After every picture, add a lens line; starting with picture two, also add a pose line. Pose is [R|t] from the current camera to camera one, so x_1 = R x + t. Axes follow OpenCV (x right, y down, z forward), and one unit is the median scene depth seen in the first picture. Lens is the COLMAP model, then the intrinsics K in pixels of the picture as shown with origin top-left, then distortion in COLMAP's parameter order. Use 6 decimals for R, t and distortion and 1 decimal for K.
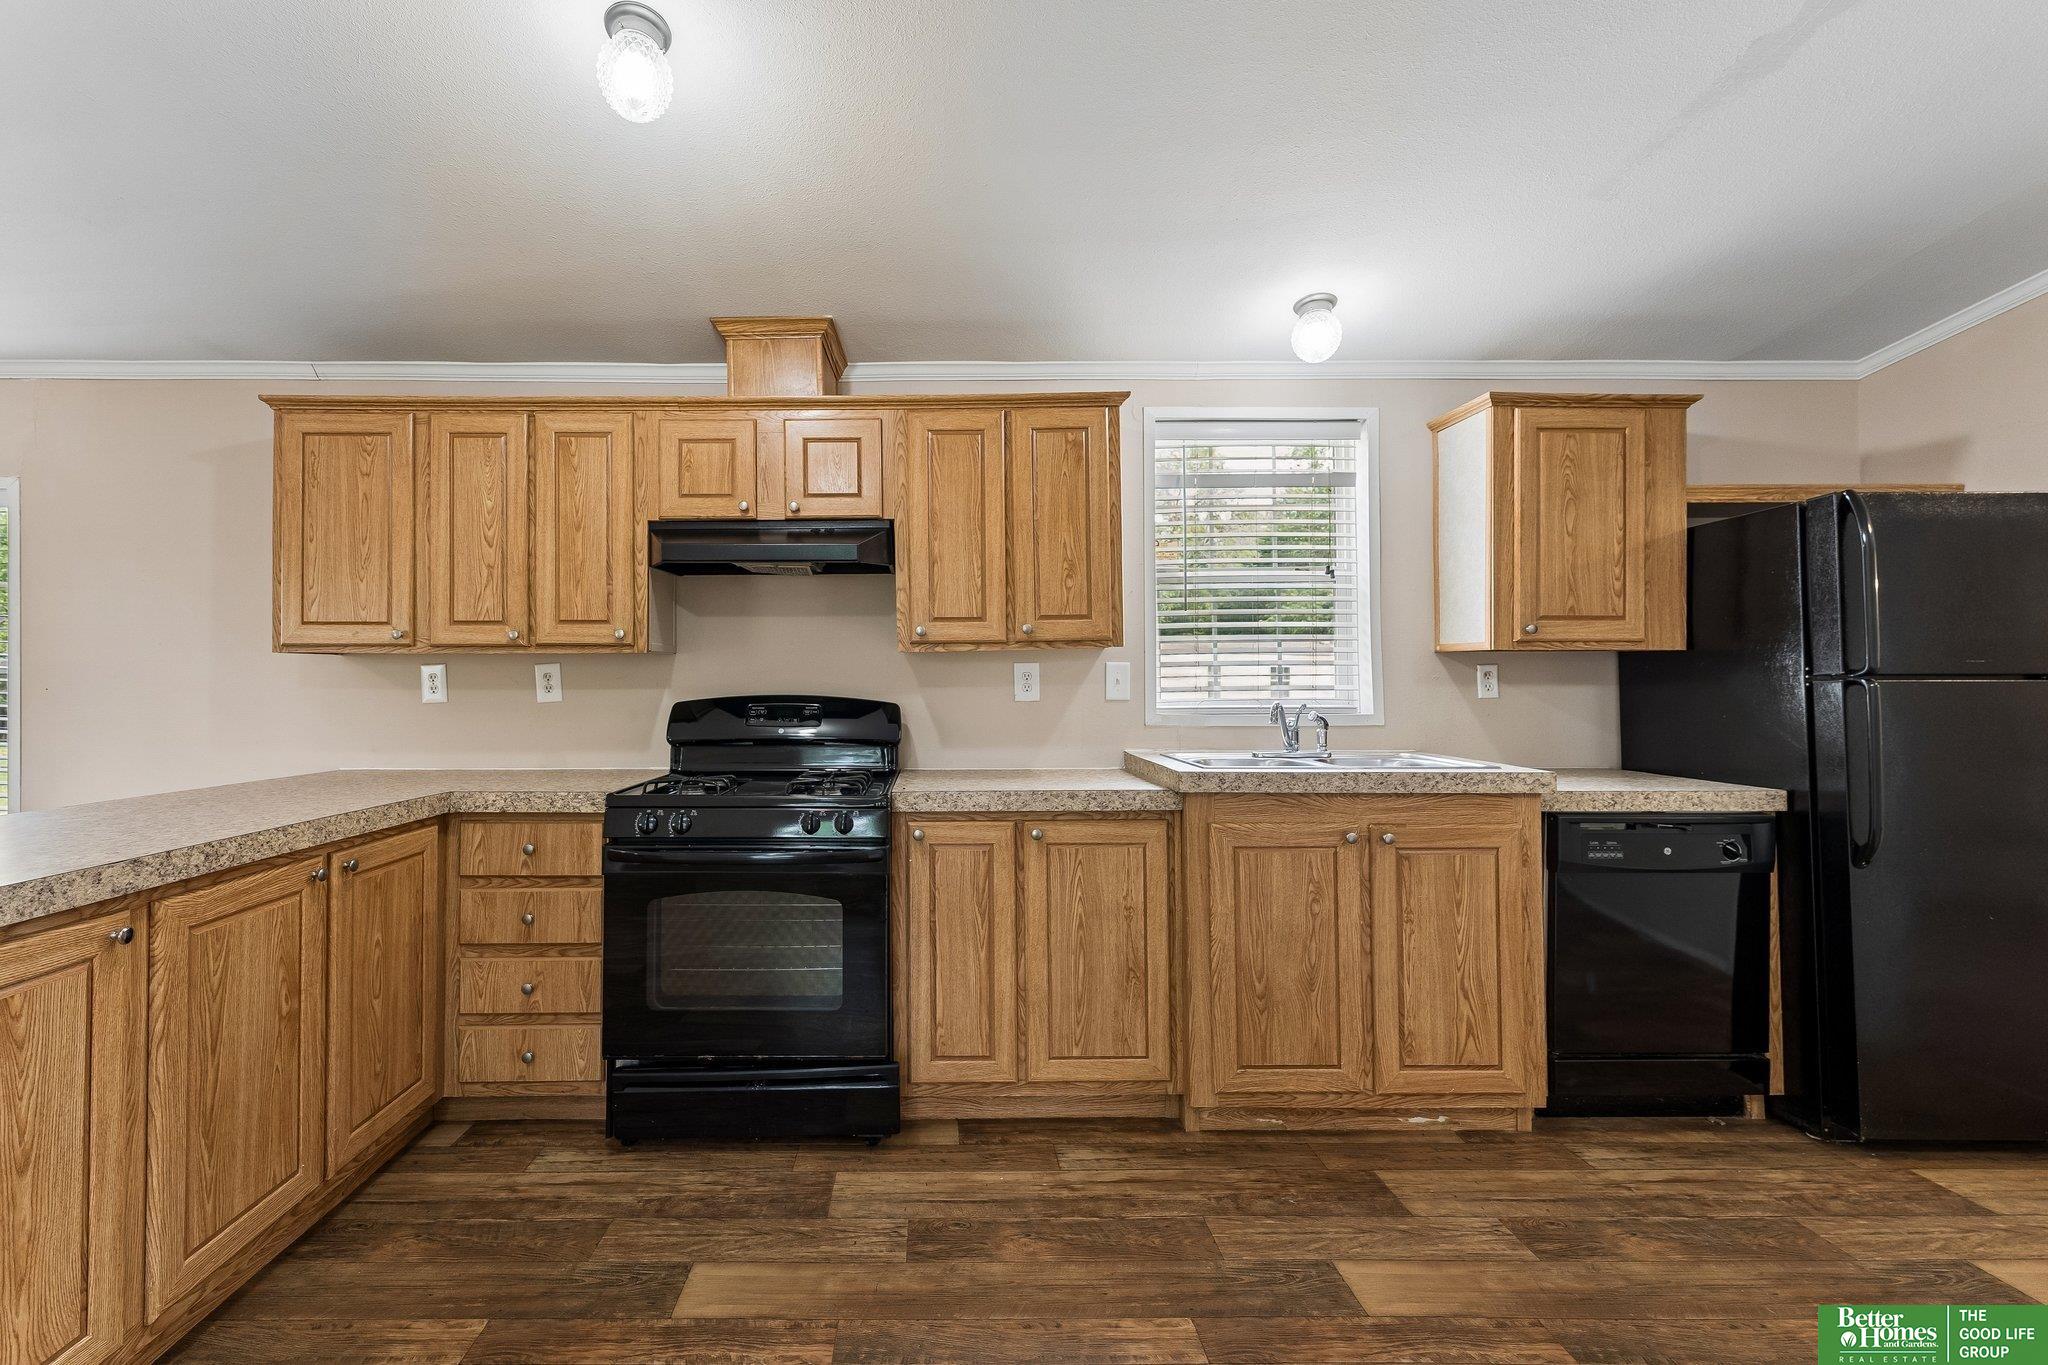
lens RADIAL K [[836.0, 0, 1015.7], [0, 836.0, 669.2], [0, 0, 1]] dist [0.005119, -0.000804]
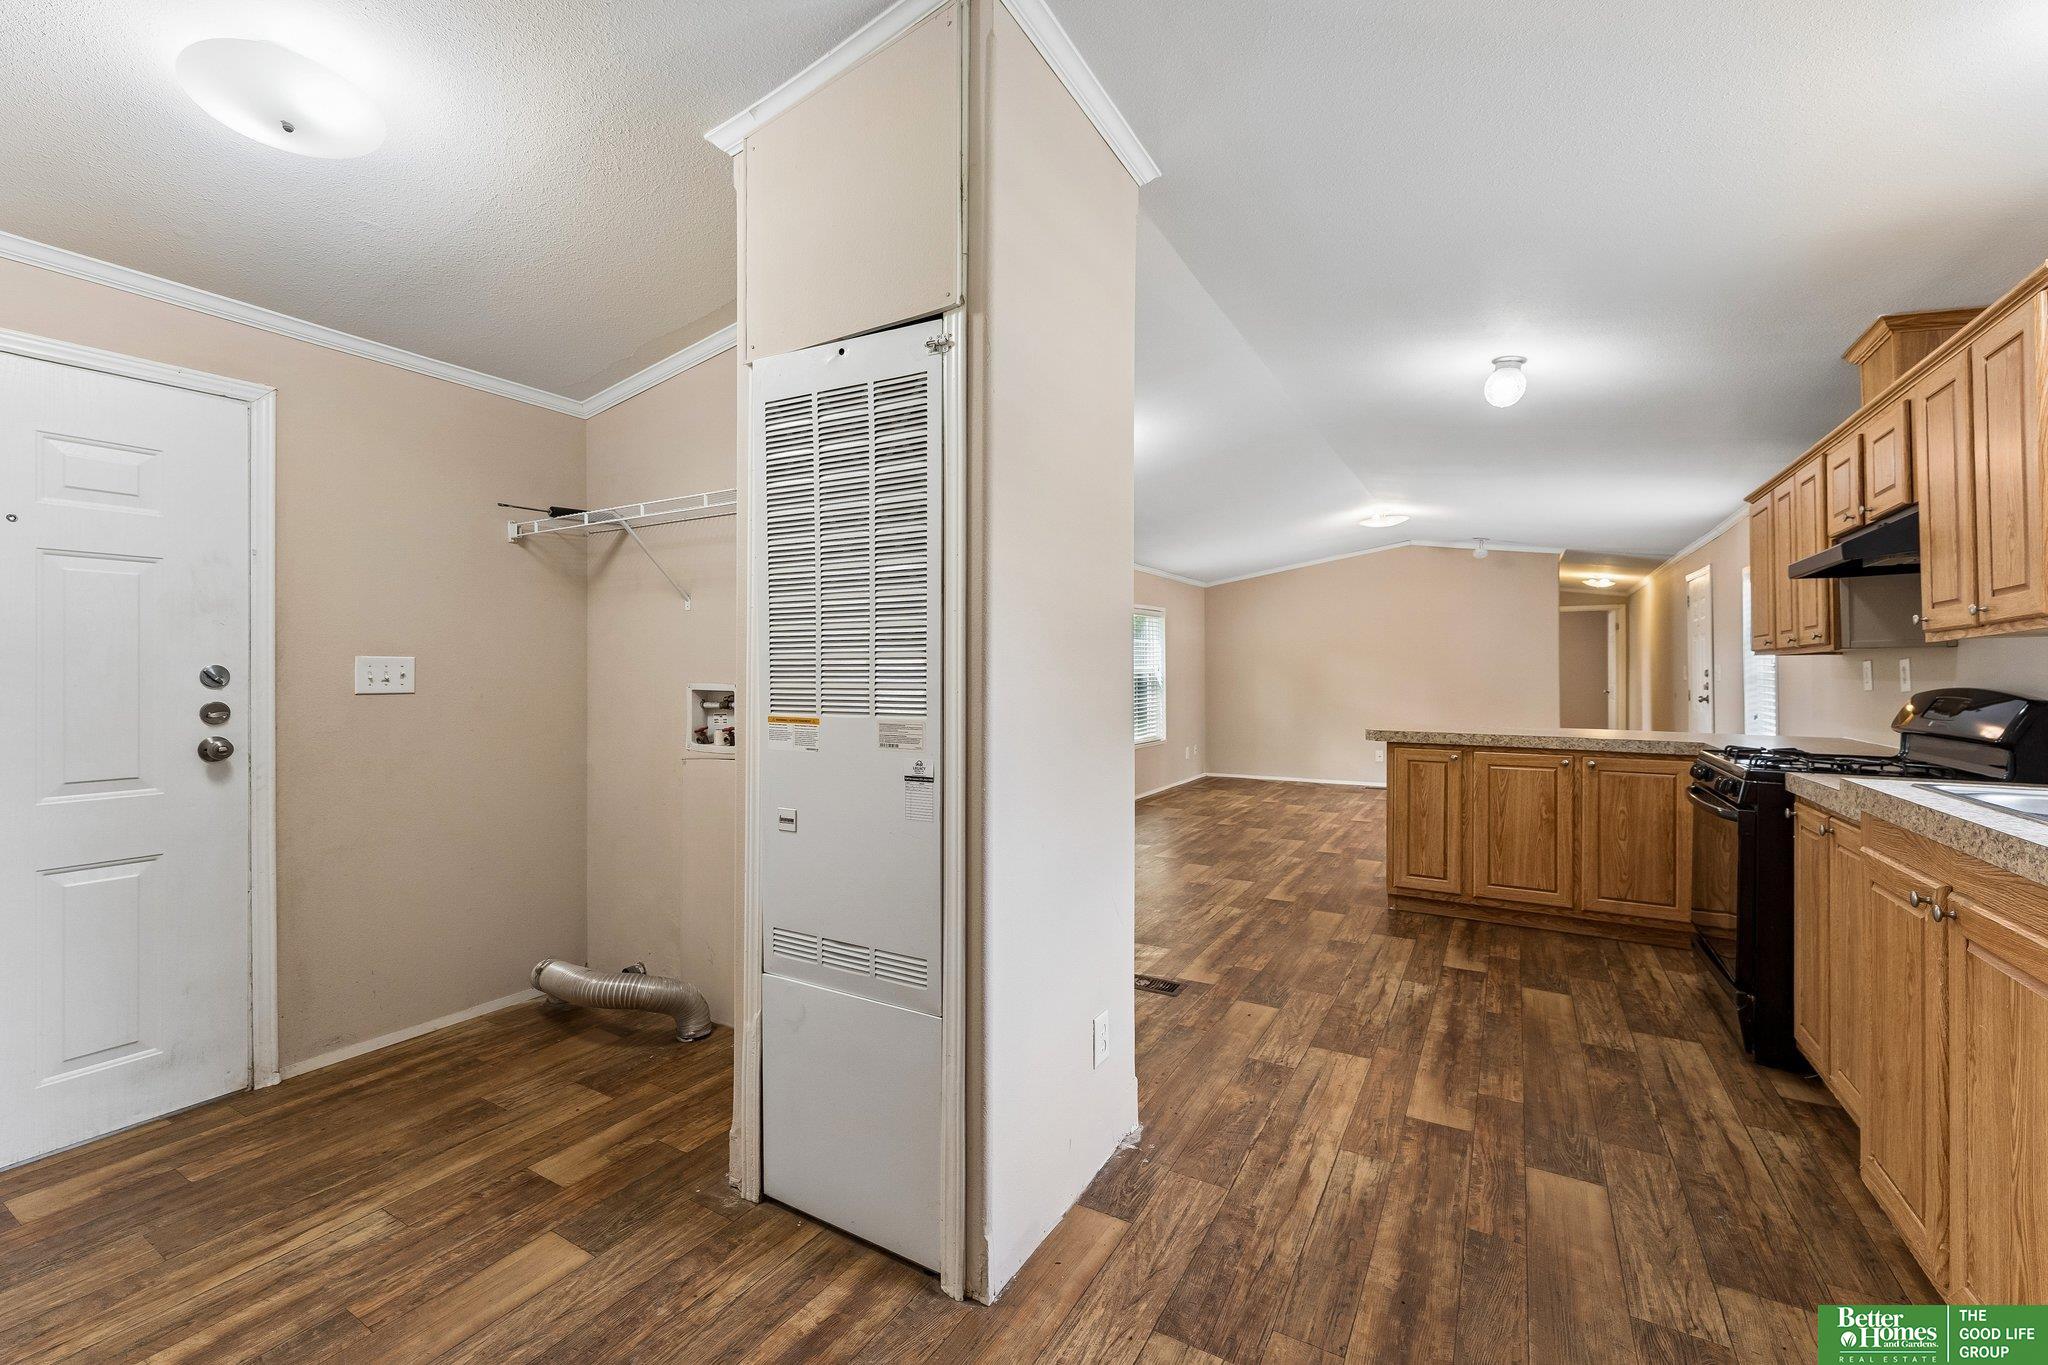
lens RADIAL K [[836.0, 0, 1014.9], [0, 836.0, 655.2], [0, 0, 1]] dist [0.005119, -0.000804]
pose [[-0.524986, -0.017989, -0.850921, 1.357557], [0.016372, 0.999378, -0.031229, 0.007516], [0.850954, -0.030326, -0.524365, 0.716614]]
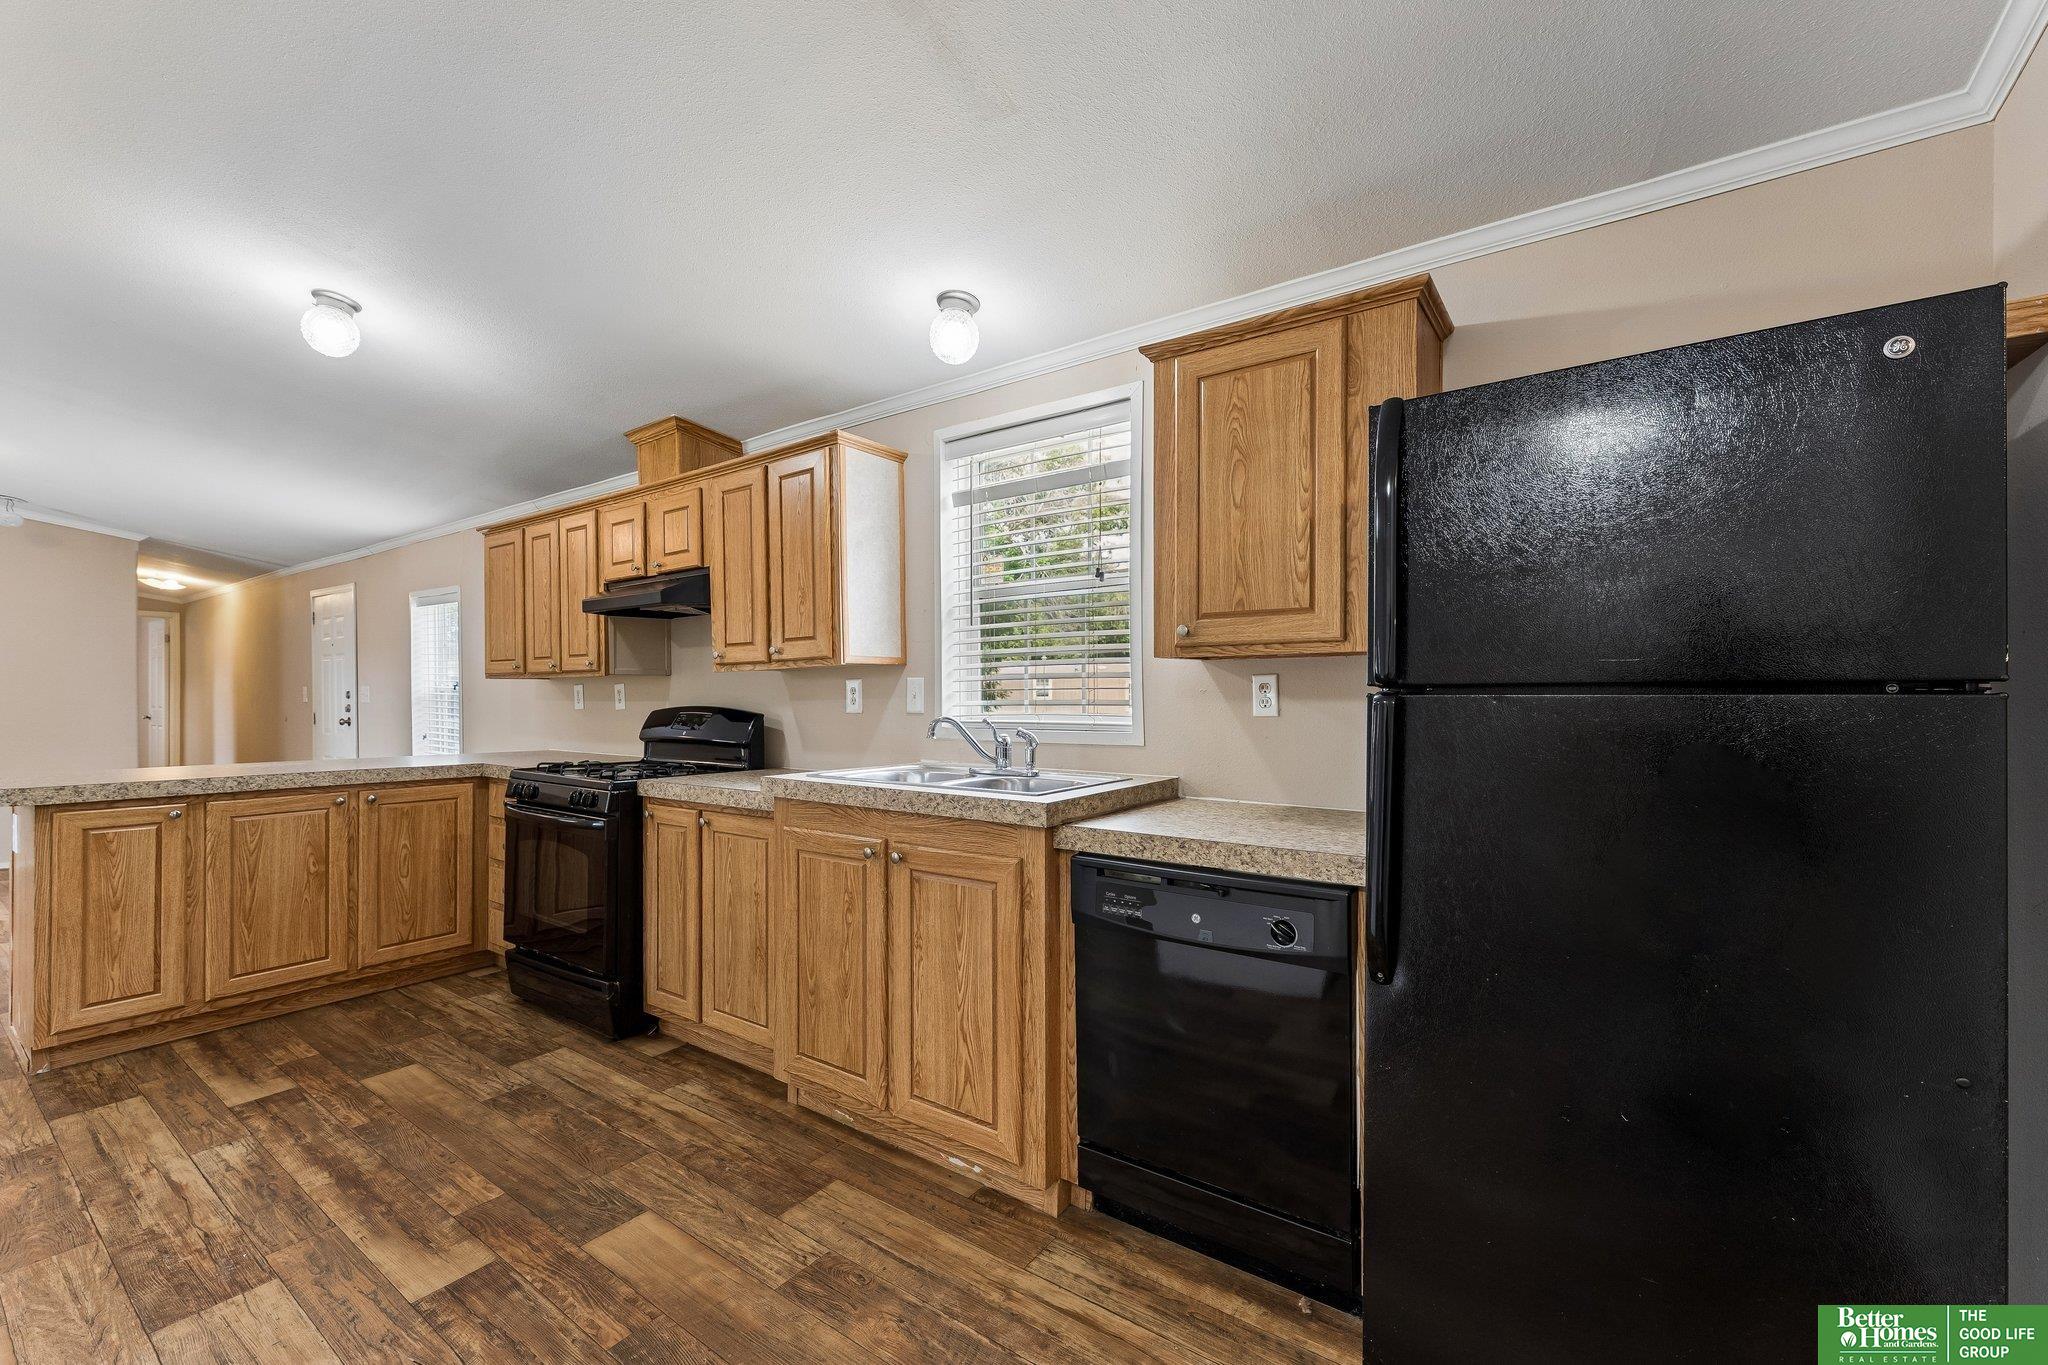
lens RADIAL K [[836.0, 0, 1015.5], [0, 836.0, 691.3], [0, 0, 1]] dist [0.005119, -0.000804]
pose [[0.808937, -0.002556, -0.587889, 1.099760], [0.010207, 0.999901, 0.009697, 0.000874], [0.587806, -0.013845, 0.808883, 0.289918]]
